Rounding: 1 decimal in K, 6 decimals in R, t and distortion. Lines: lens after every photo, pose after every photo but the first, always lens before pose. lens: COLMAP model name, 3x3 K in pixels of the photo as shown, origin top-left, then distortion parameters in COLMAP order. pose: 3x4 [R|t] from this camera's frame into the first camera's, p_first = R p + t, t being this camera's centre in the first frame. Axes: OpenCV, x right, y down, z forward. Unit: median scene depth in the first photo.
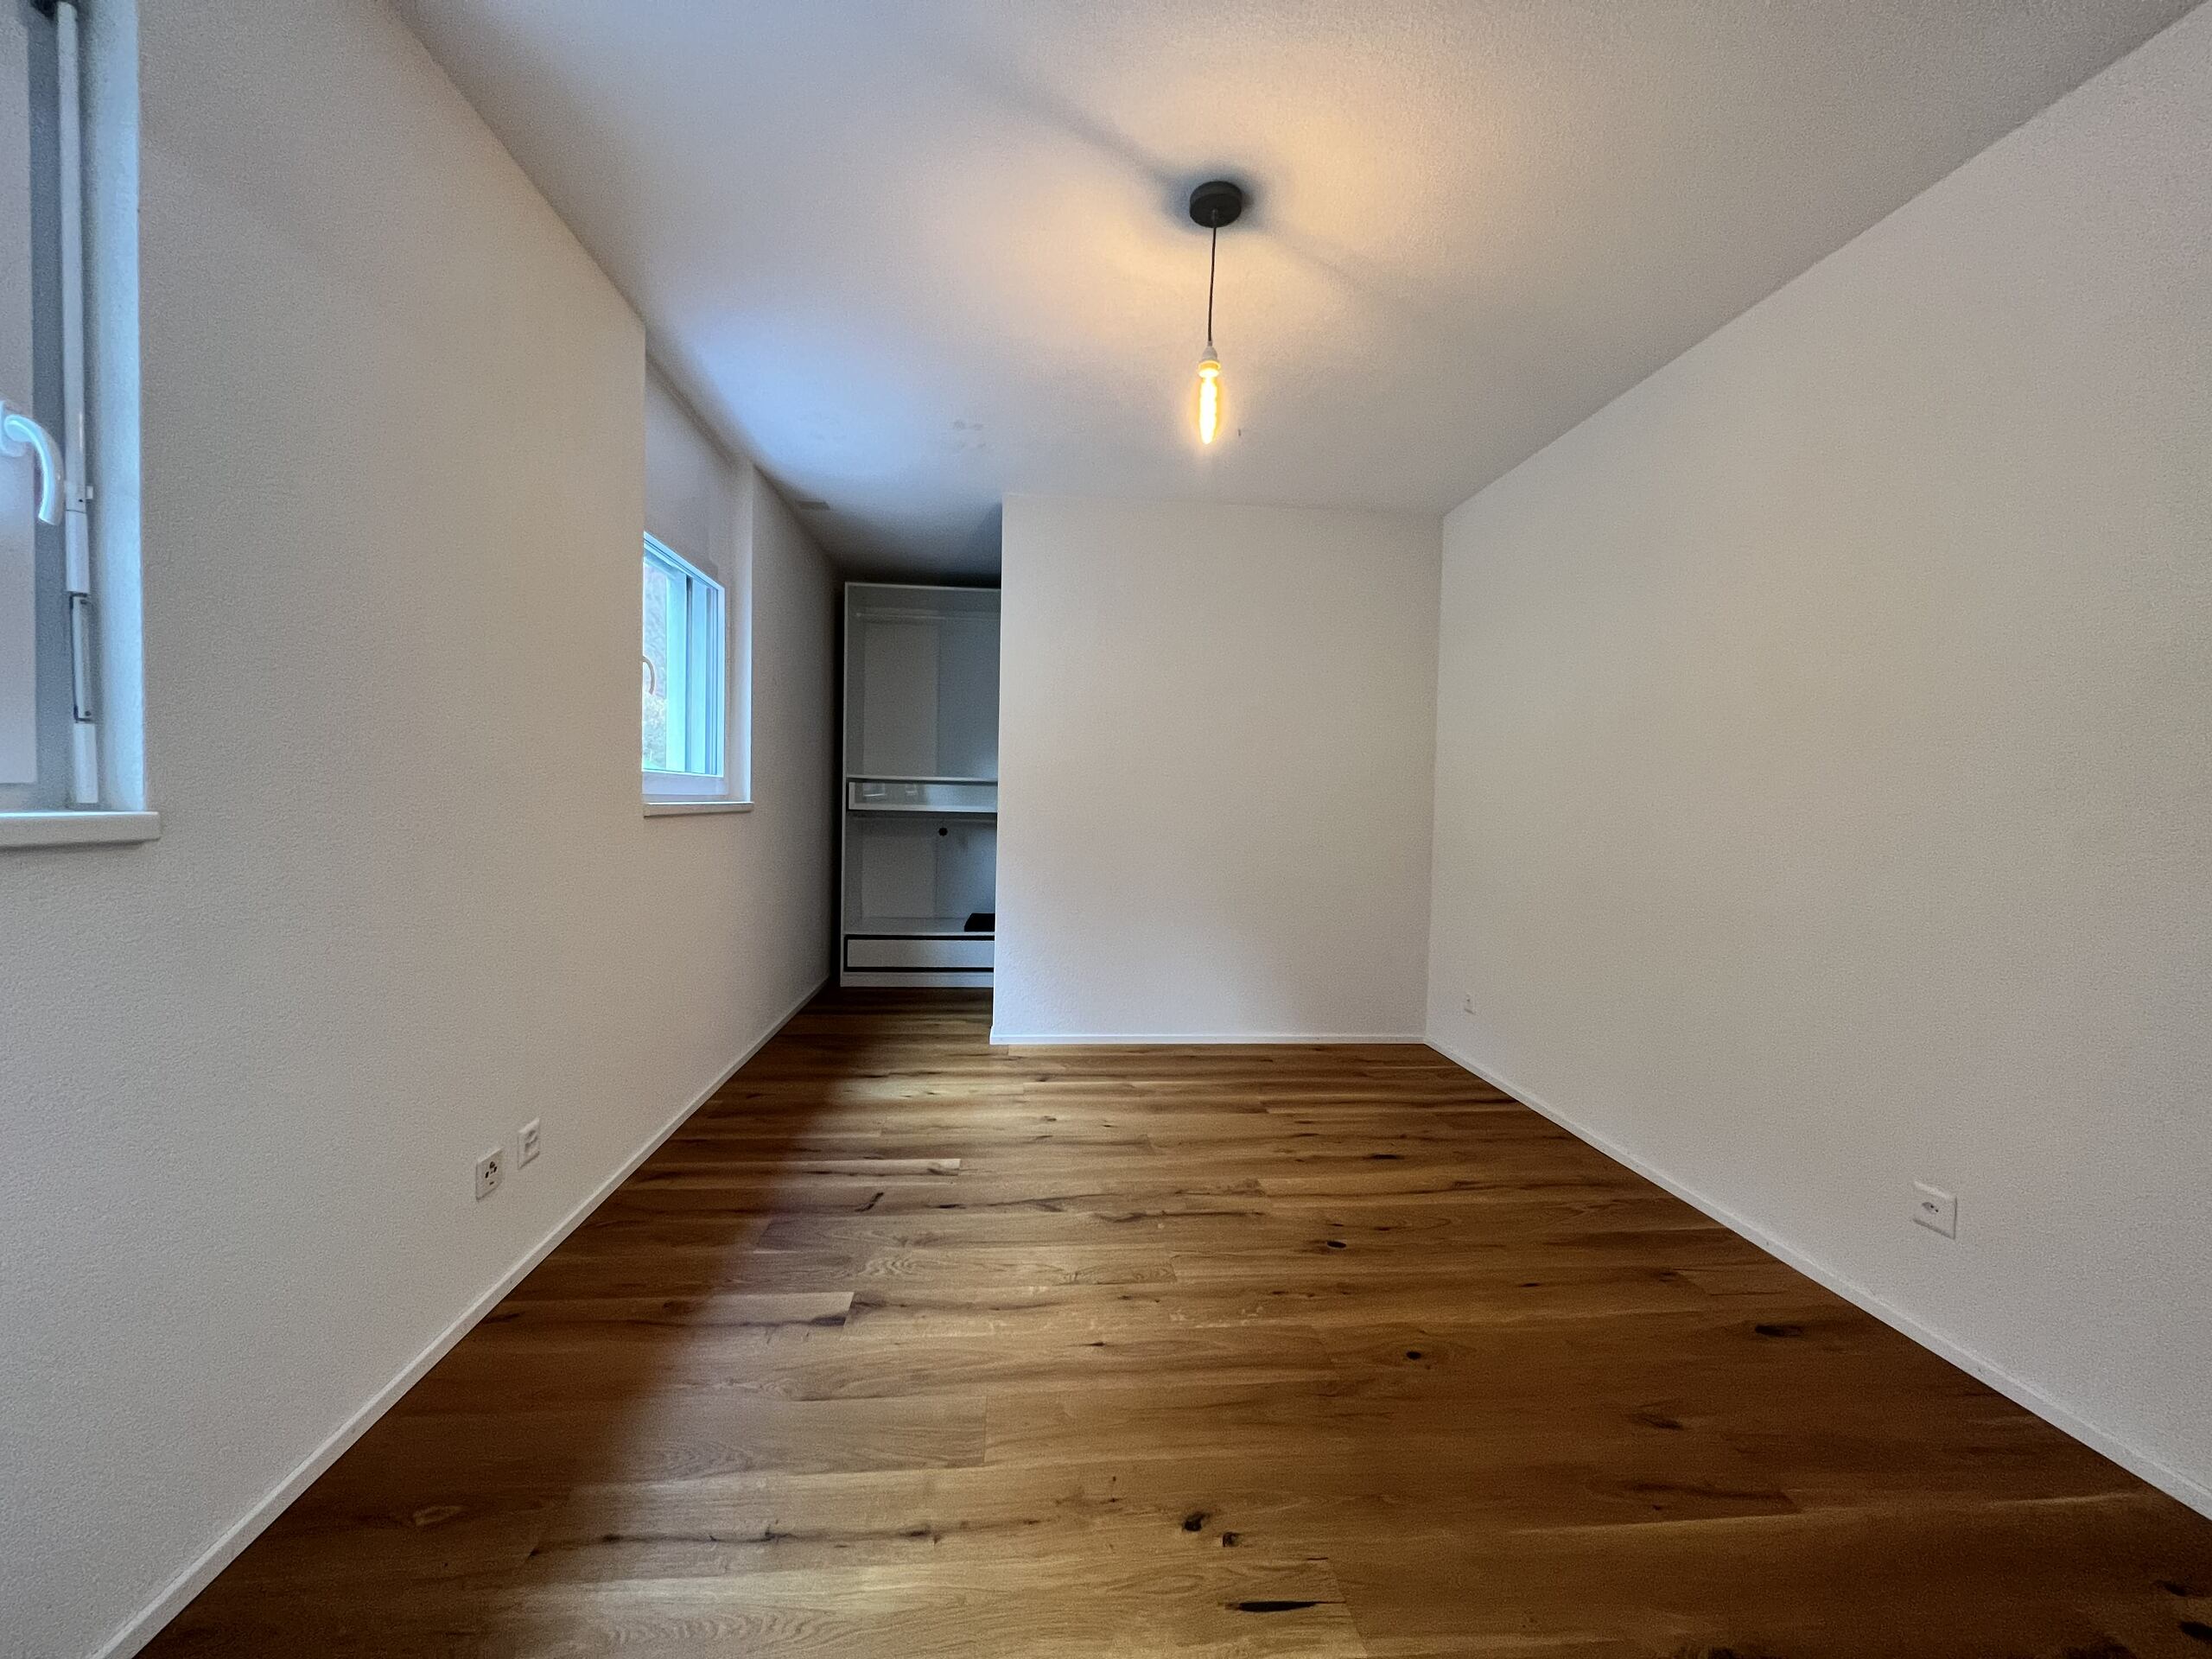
lens RADIAL K [[881.6, 0, 1096.6], [0, 881.6, 832.2], [0, 0, 1]] dist [0.000594, -0.000434]
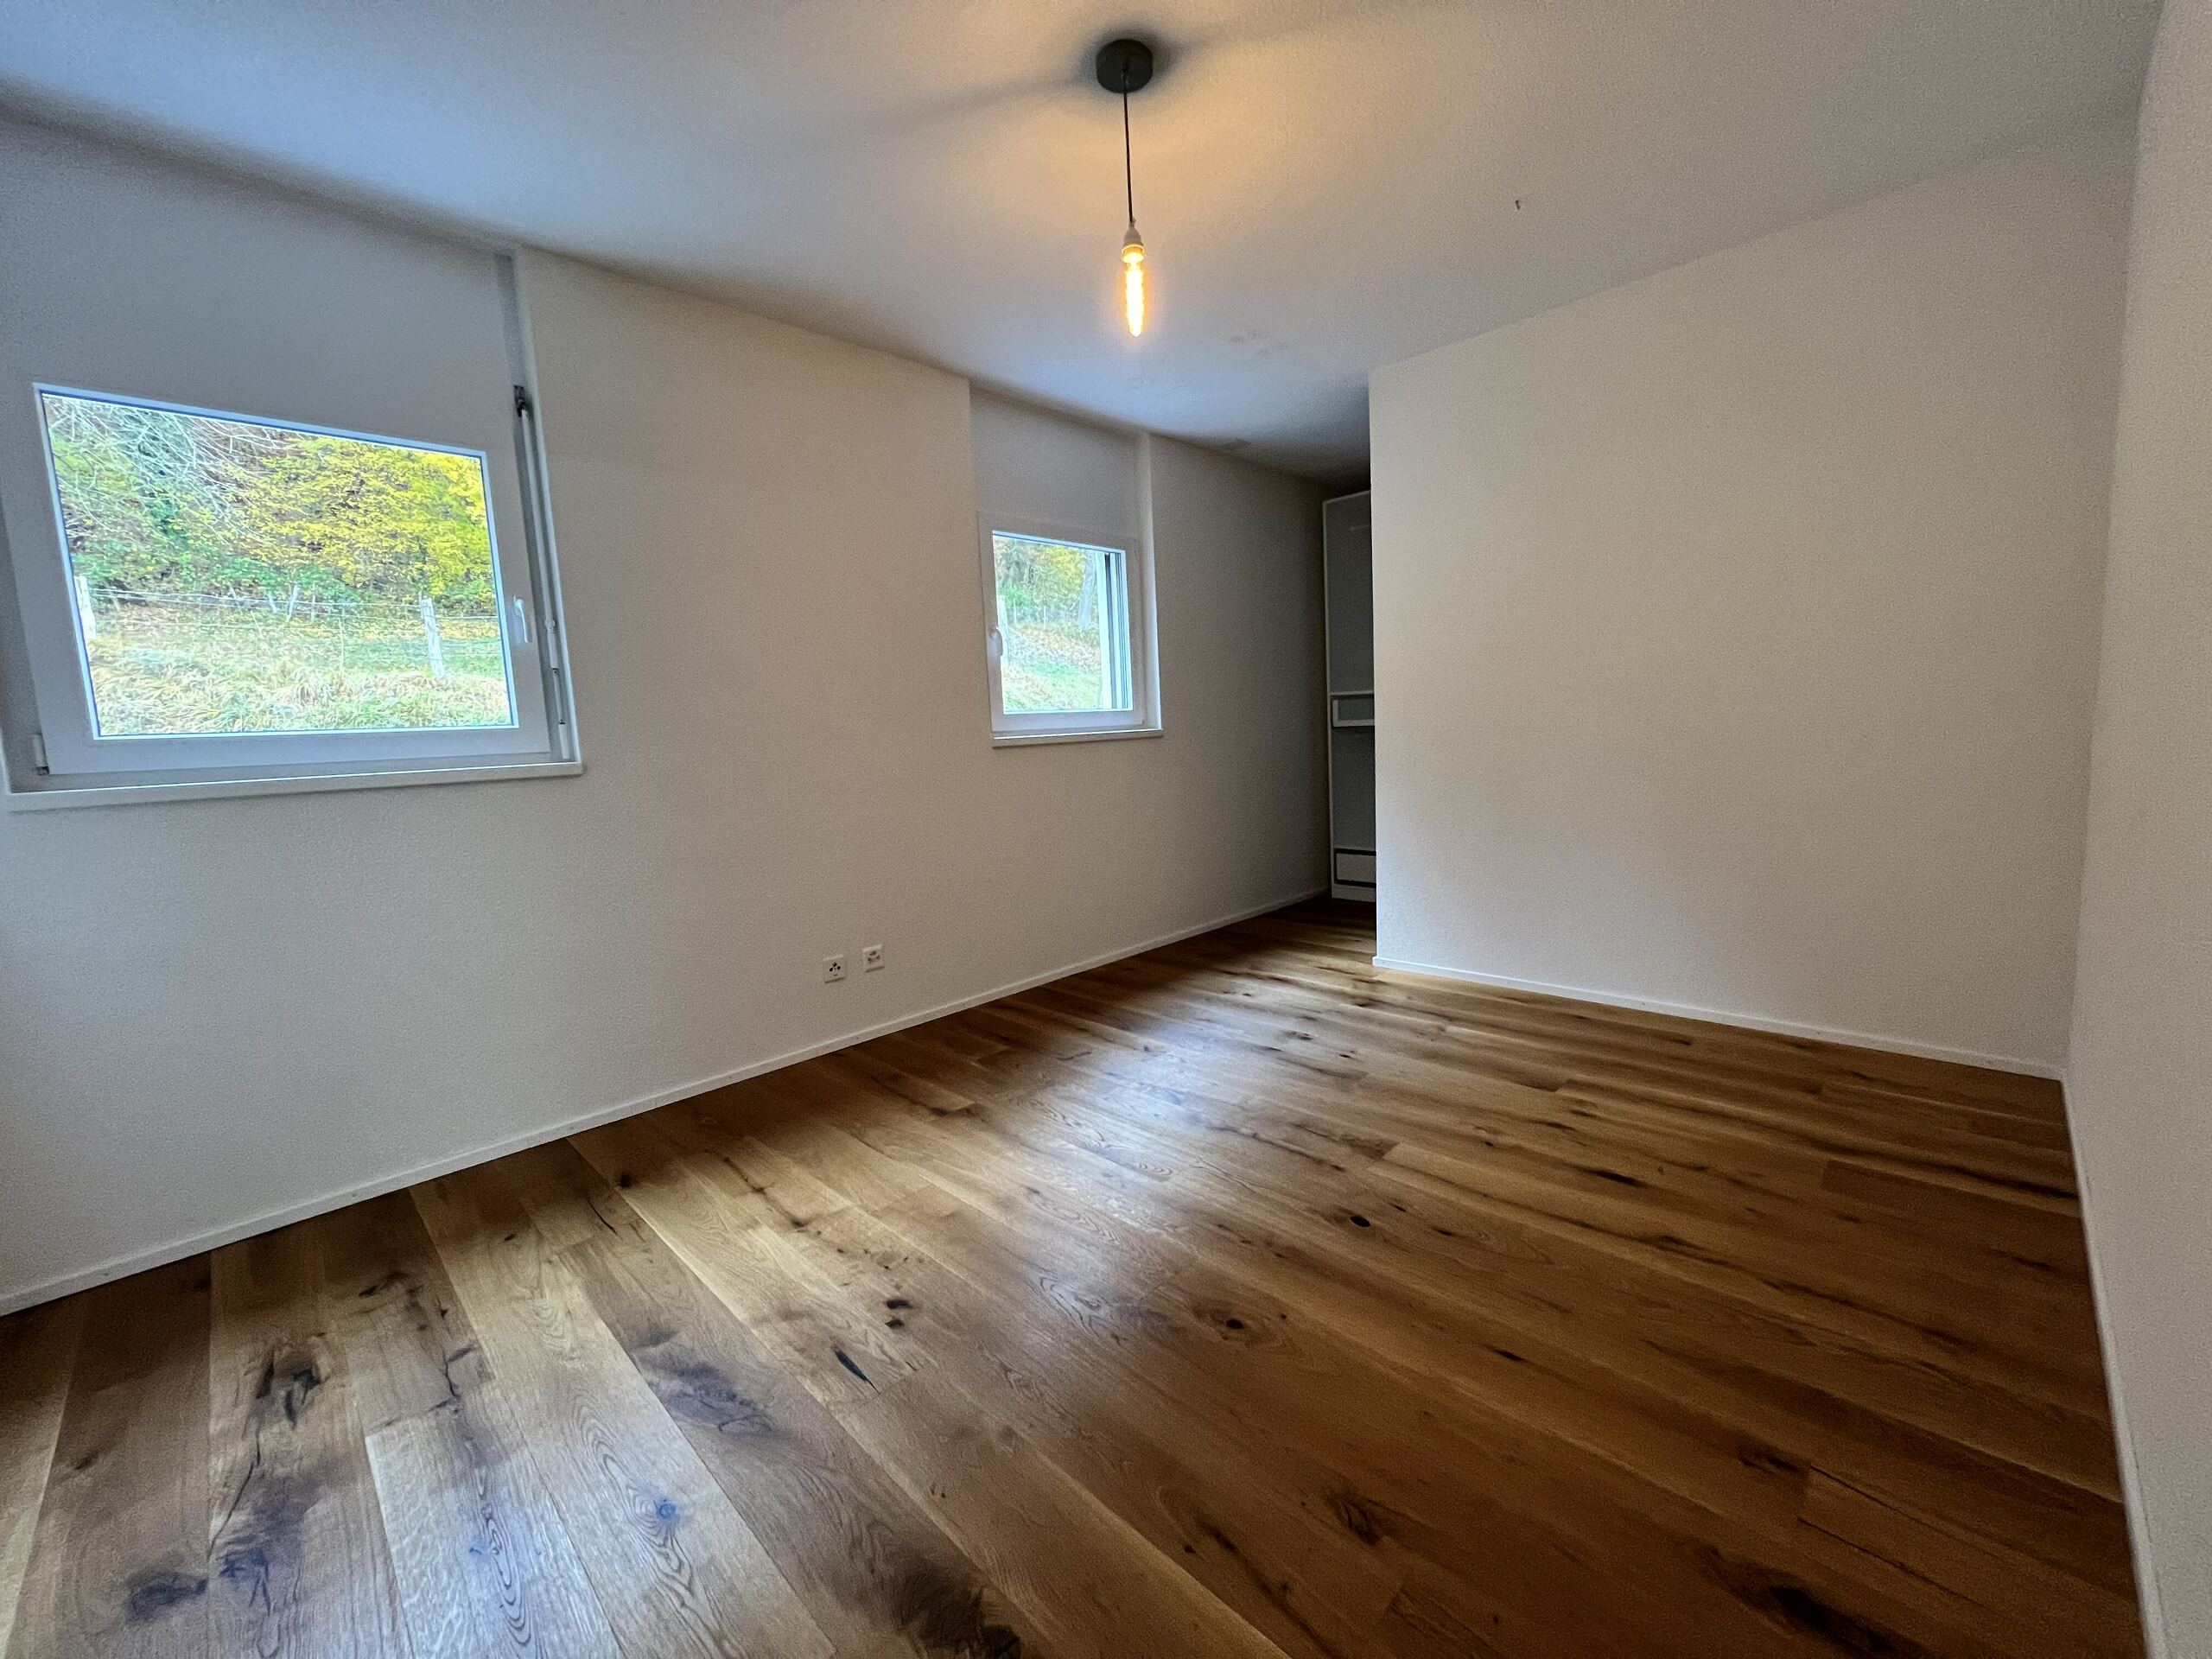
lens RADIAL K [[881.6, 0, 1096.9], [0, 881.6, 832.0], [0, 0, 1]] dist [0.000594, -0.000434]
pose [[0.637485, 0.035581, -0.769640, 0.568017], [0.037027, 0.996364, 0.076732, 0.011362], [0.769572, -0.077413, 0.633850, 0.217028]]
